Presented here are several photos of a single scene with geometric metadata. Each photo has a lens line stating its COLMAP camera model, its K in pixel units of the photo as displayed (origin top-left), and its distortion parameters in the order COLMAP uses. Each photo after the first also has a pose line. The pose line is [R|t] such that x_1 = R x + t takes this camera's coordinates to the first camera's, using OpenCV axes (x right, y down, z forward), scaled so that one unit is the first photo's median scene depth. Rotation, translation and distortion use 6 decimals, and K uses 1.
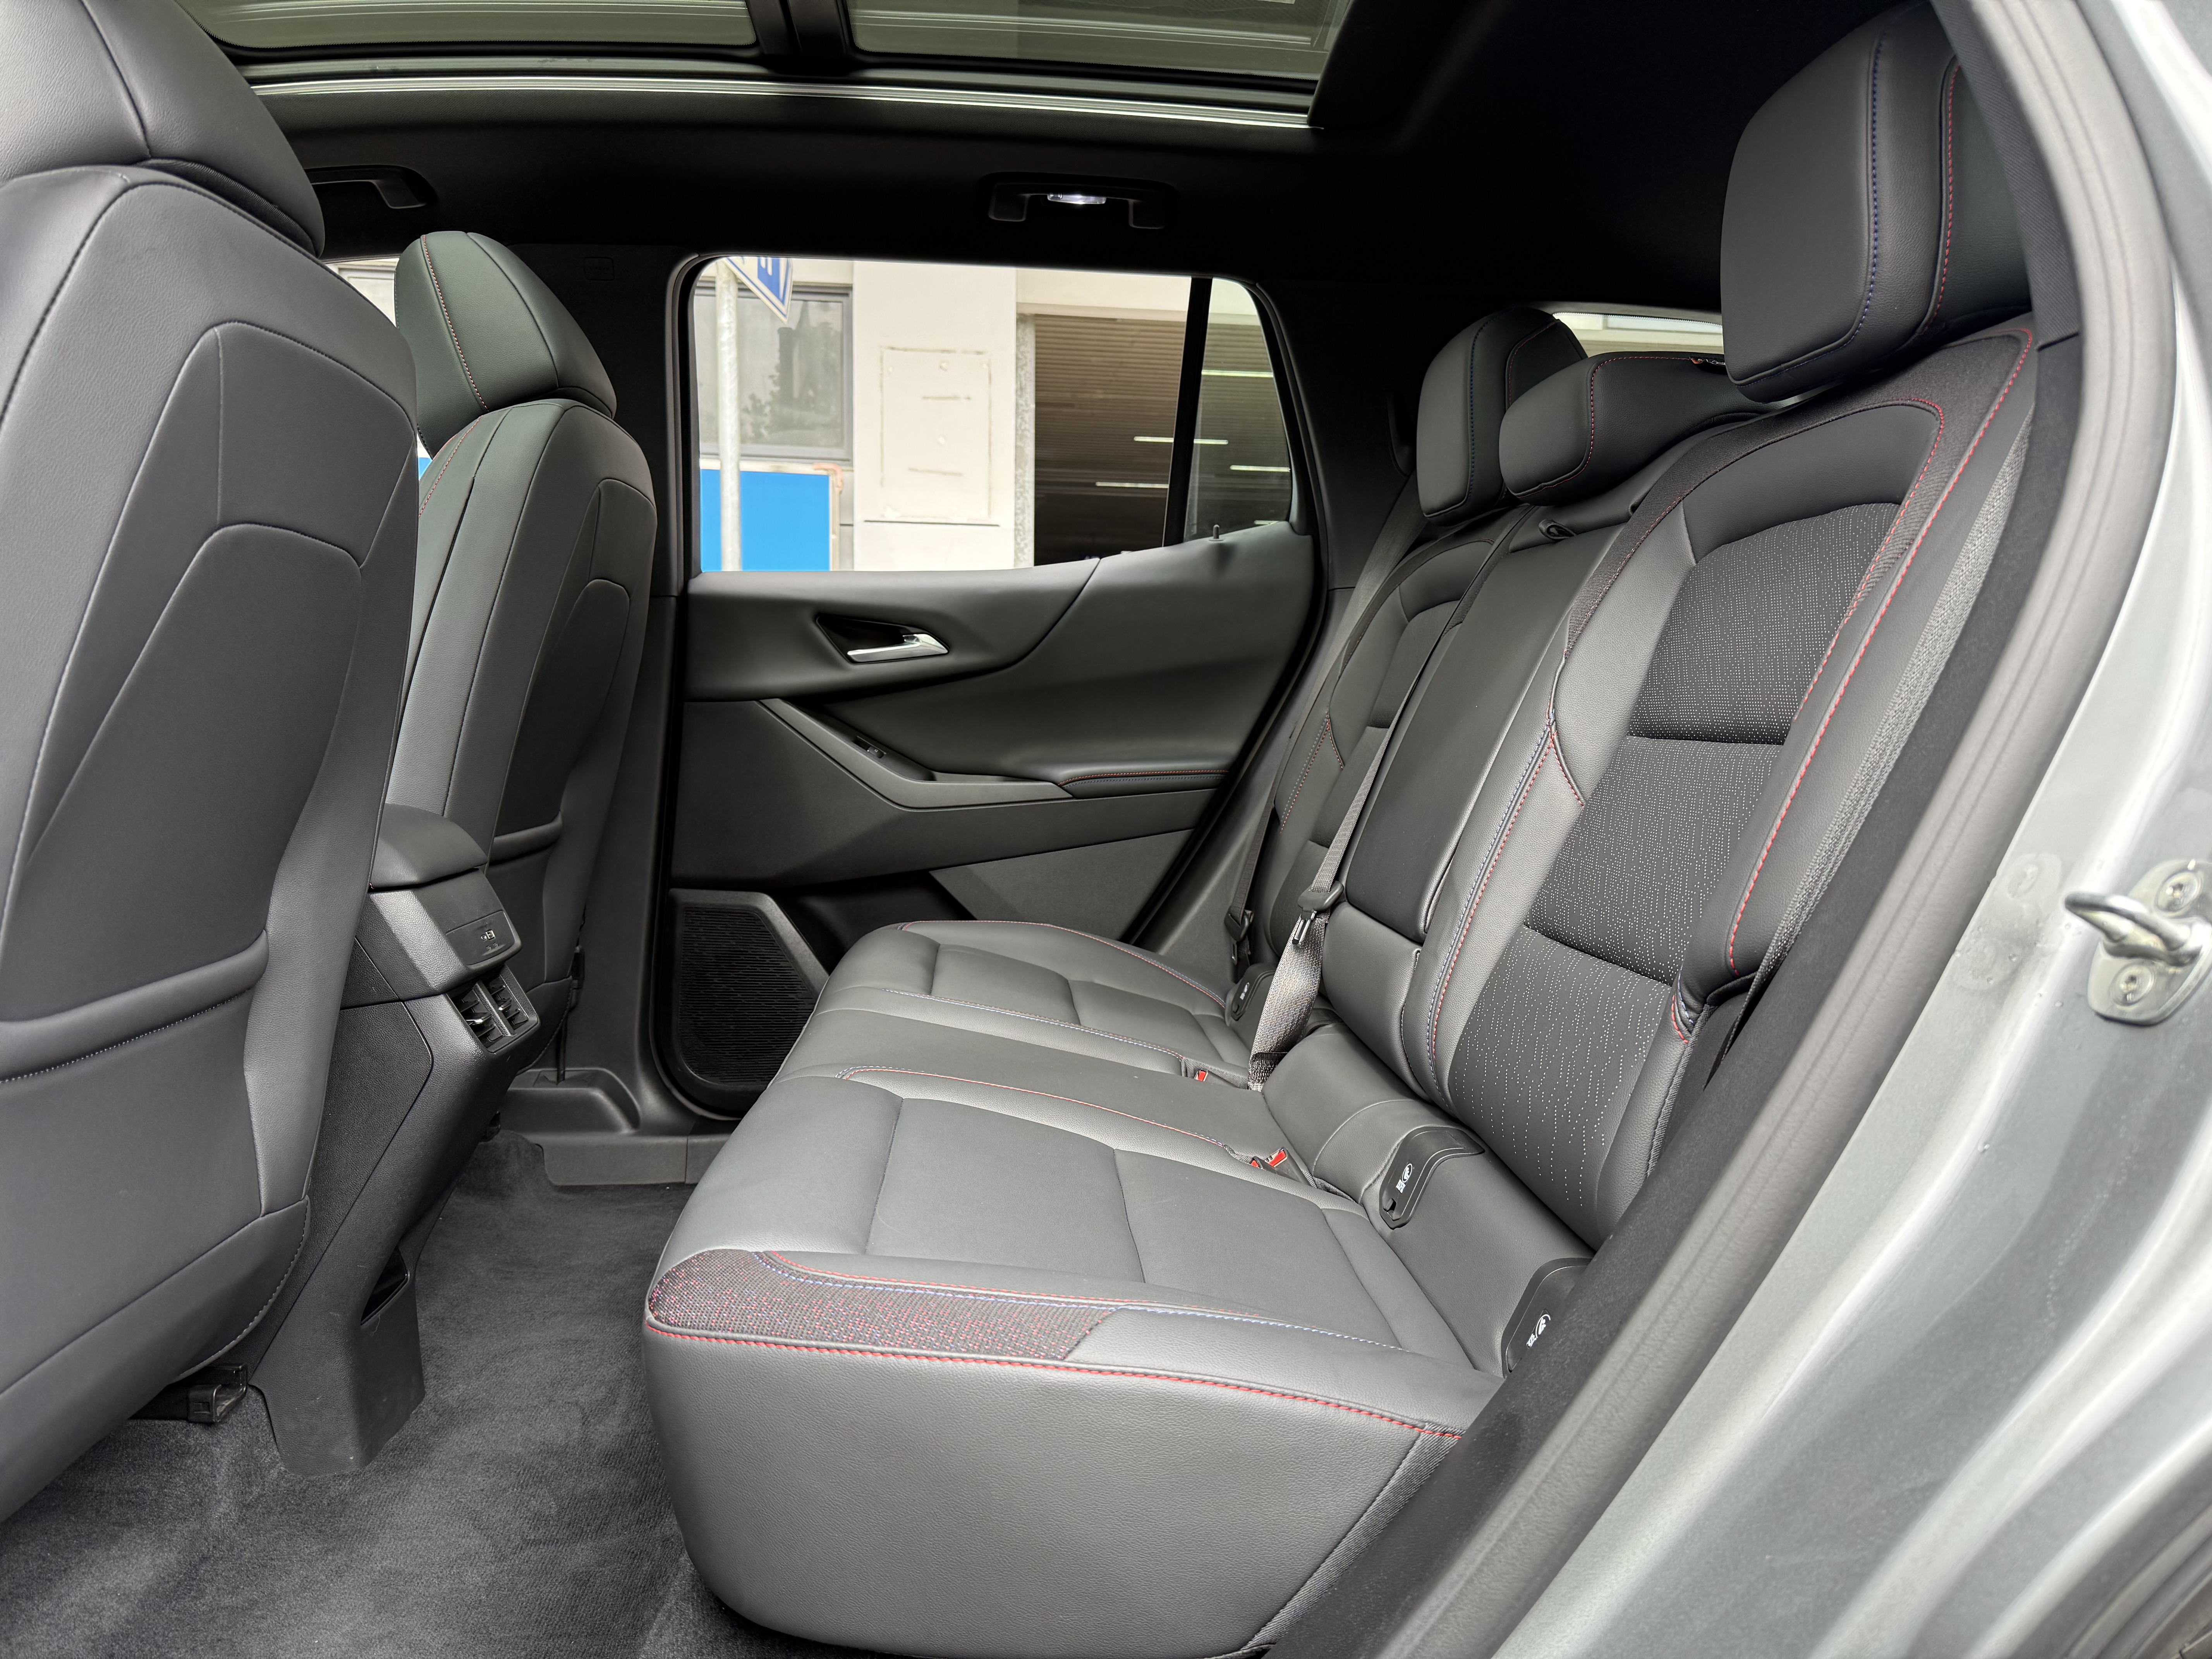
lens RADIAL K [[1561.5, 0, 1105.4], [0, 1561.5, 837.0], [0, 0, 1]] dist [0.075146, -0.104952]
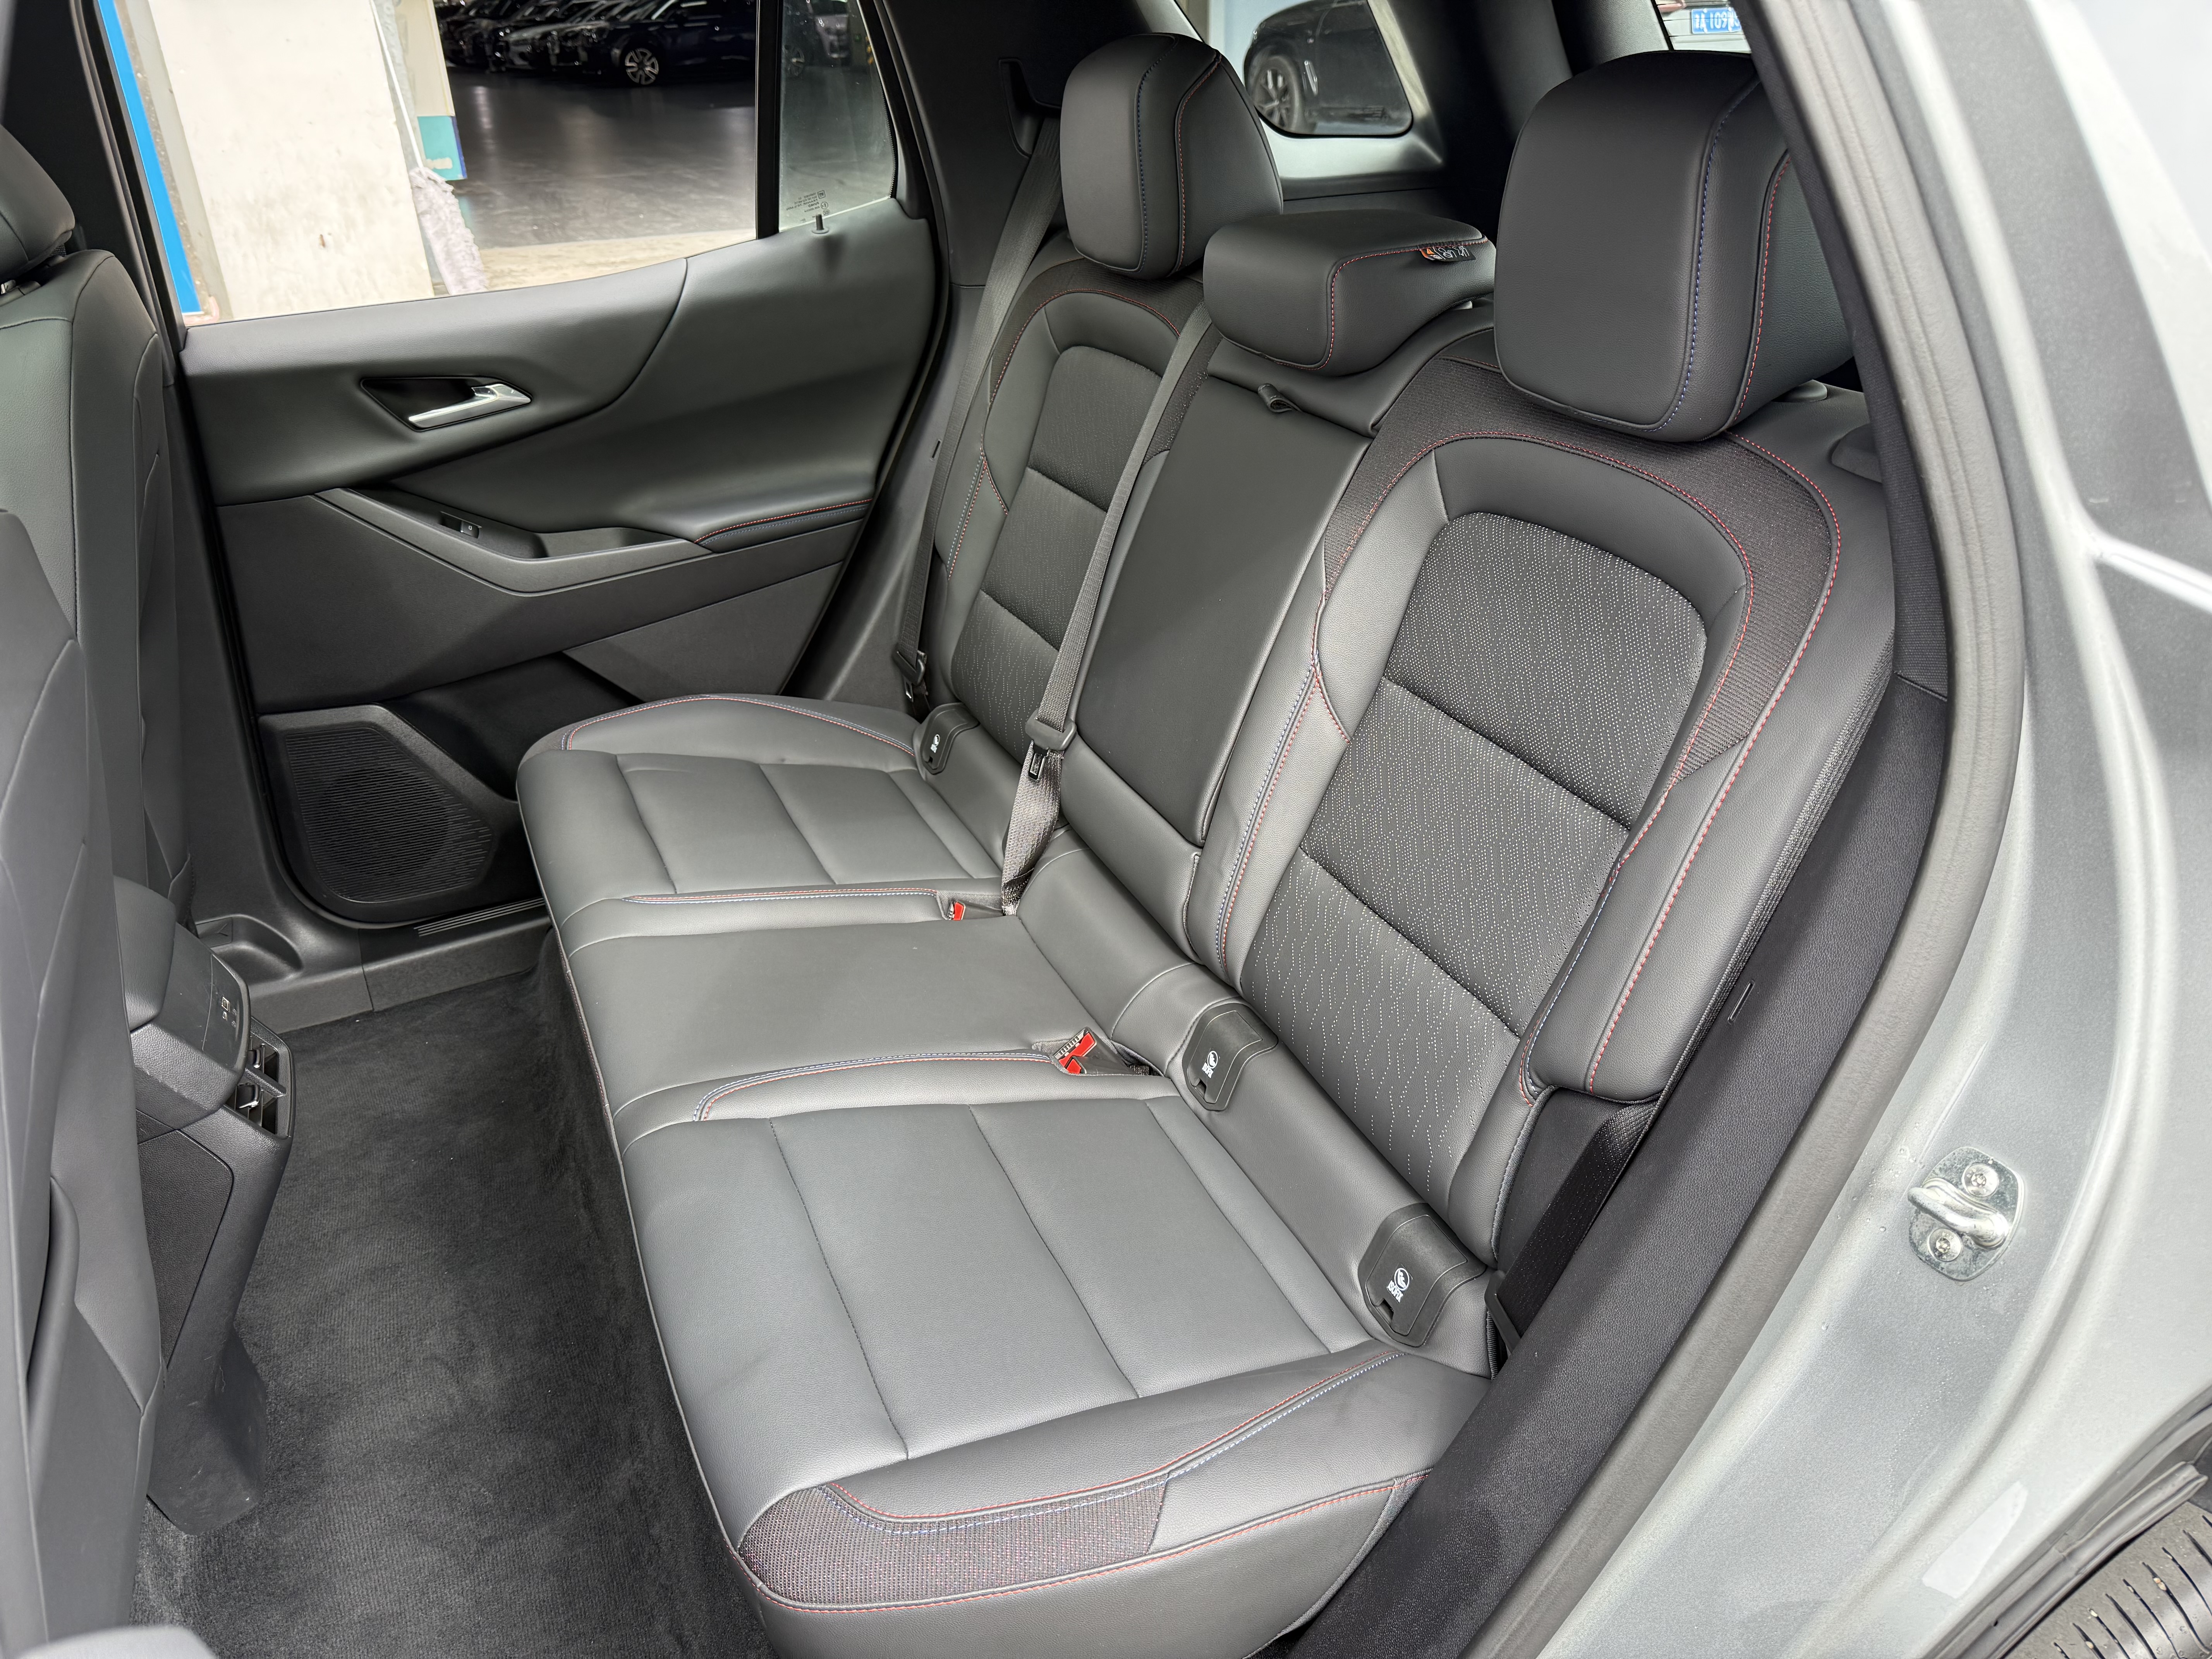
lens RADIAL K [[1561.5, 0, 1111.0], [0, 1561.5, 836.2], [0, 0, 1]] dist [0.075146, -0.104952]
pose [[0.934922, -0.201657, 0.291986, -0.167015], [0.066137, 0.907440, 0.414945, -0.384563], [-0.348637, -0.368630, 0.861722, 0.081798]]
